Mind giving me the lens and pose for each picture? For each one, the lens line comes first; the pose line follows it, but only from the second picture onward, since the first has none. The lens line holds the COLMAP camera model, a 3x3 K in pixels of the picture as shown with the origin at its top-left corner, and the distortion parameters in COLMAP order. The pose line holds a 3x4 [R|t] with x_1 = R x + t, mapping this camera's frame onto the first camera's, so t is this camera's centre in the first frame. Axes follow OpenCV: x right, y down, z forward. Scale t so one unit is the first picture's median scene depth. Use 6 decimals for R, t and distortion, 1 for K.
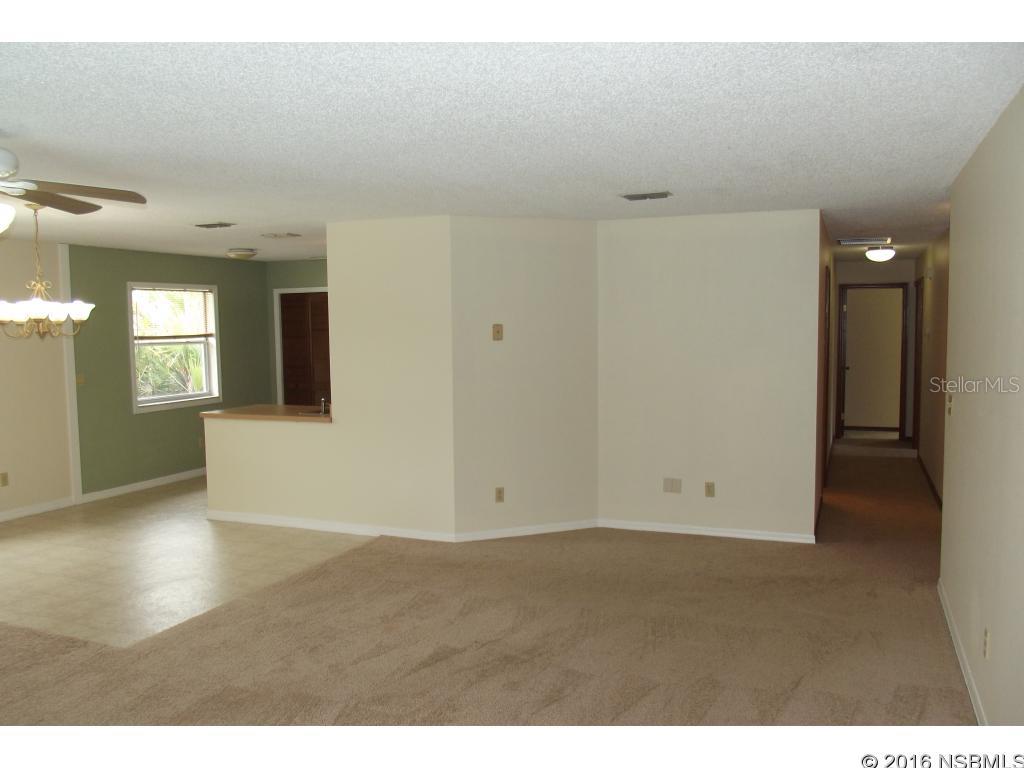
lens RADIAL K [[855.6, 0, 506.4], [0, 855.6, 391.2], [0, 0, 1]] dist [-0.027177, 0.020849]
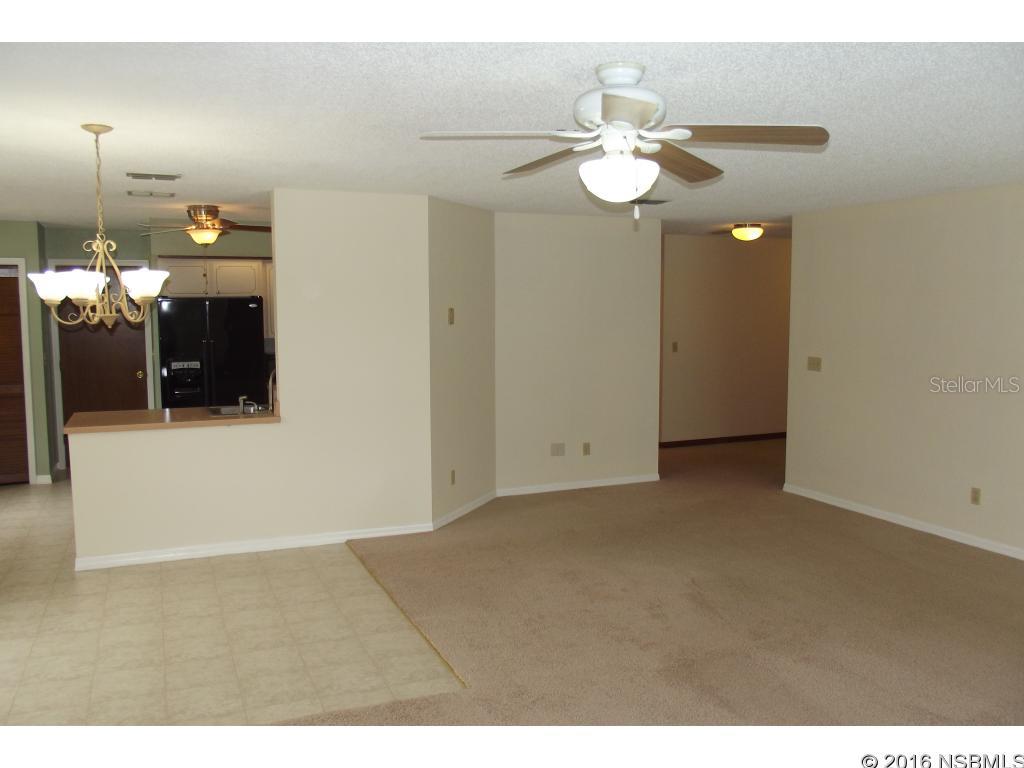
lens RADIAL K [[855.6, 0, 504.0], [0, 855.6, 374.9], [0, 0, 1]] dist [-0.027177, 0.020849]
pose [[0.710404, -0.050118, 0.702008, -0.655711], [0.057402, 0.998264, 0.013179, -0.008499], [-0.701449, 0.030934, 0.712048, 0.235588]]
